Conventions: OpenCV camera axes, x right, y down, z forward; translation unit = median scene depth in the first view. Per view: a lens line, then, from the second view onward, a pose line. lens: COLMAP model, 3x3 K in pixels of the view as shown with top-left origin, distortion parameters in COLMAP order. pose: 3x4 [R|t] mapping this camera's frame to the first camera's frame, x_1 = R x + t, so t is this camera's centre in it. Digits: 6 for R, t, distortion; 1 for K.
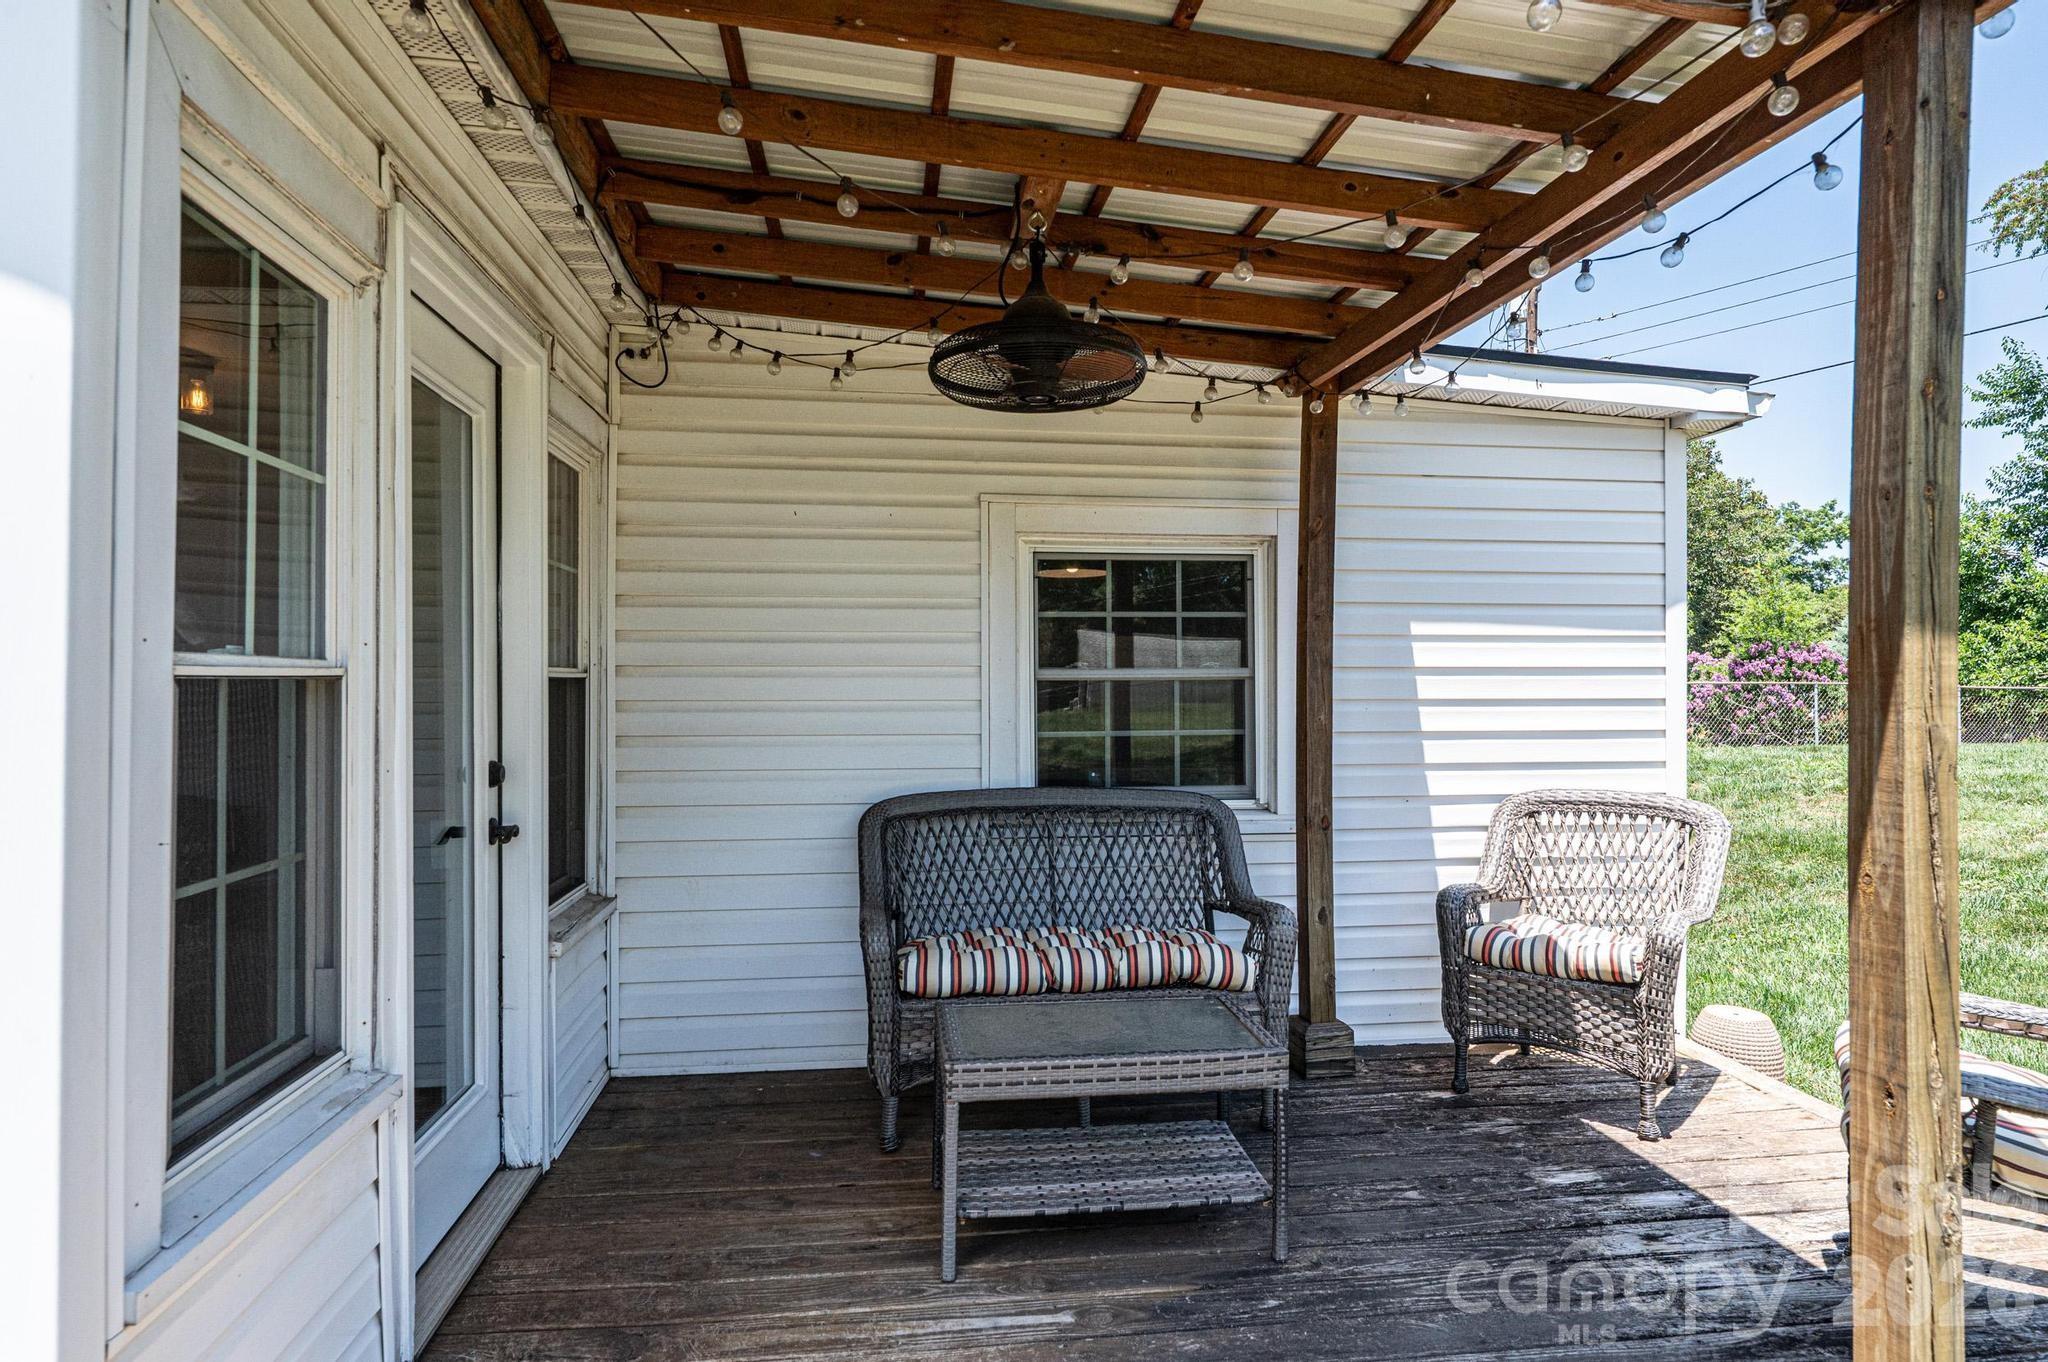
lens RADIAL K [[1132.5, 0, 1024.8], [0, 1132.5, 680.0], [0, 0, 1]] dist [0.000772, 0.000125]
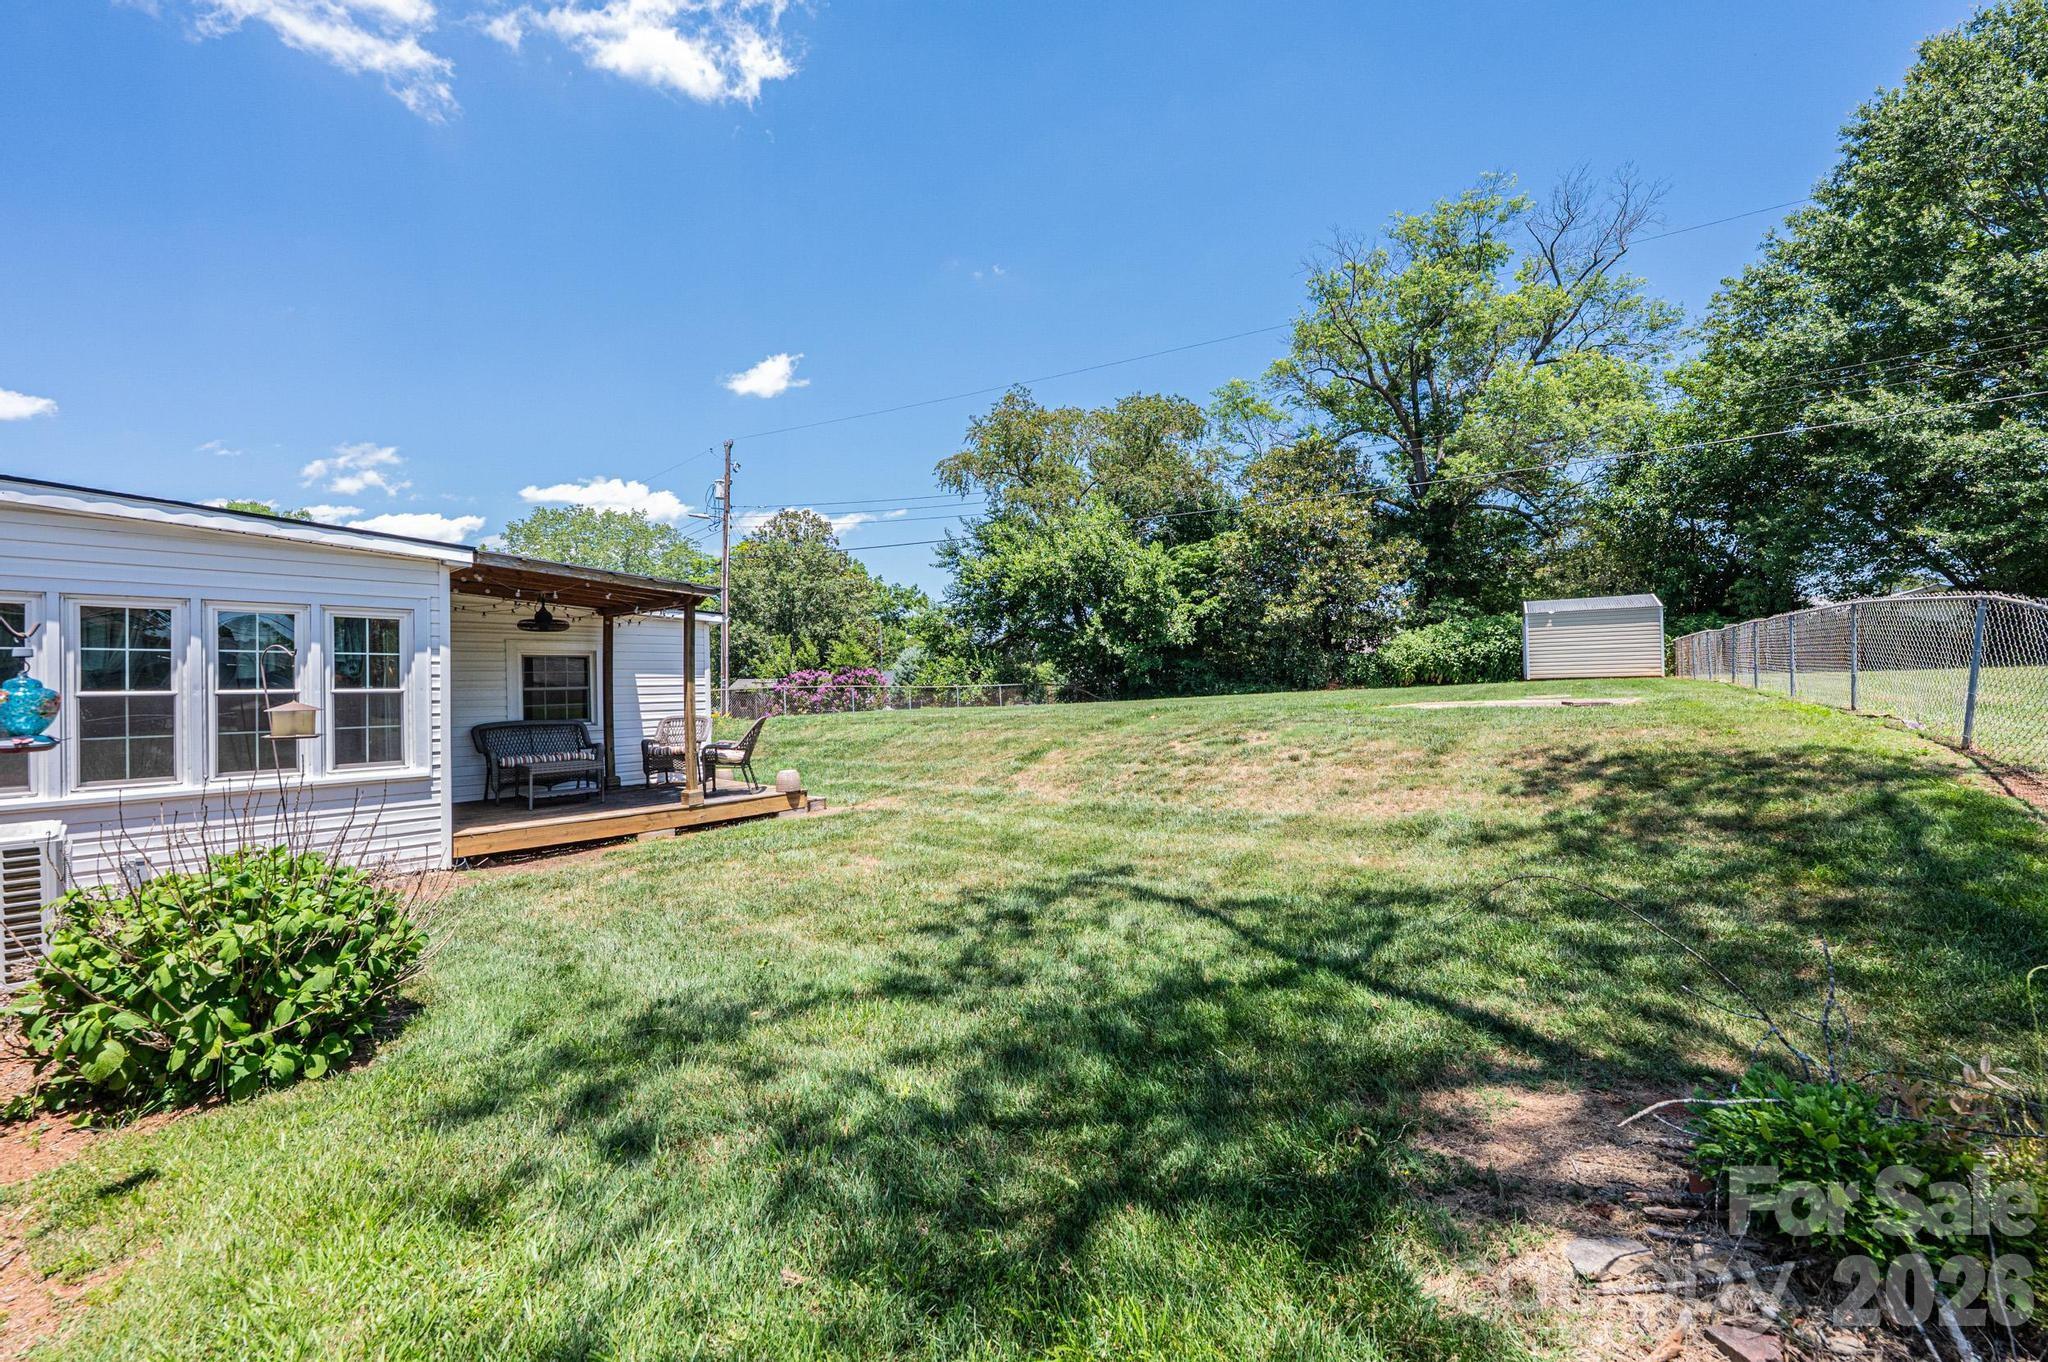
lens RADIAL K [[788.5, 0, 1025.5], [0, 788.5, 683.3], [0, 0, 1]] dist [-0.008712, -0.000015]
pose [[0.735907, -0.011718, 0.676981, -0.507193], [0.014771, 0.999890, 0.001252, -0.002697], [-0.676921, 0.009078, 0.736000, -1.917442]]
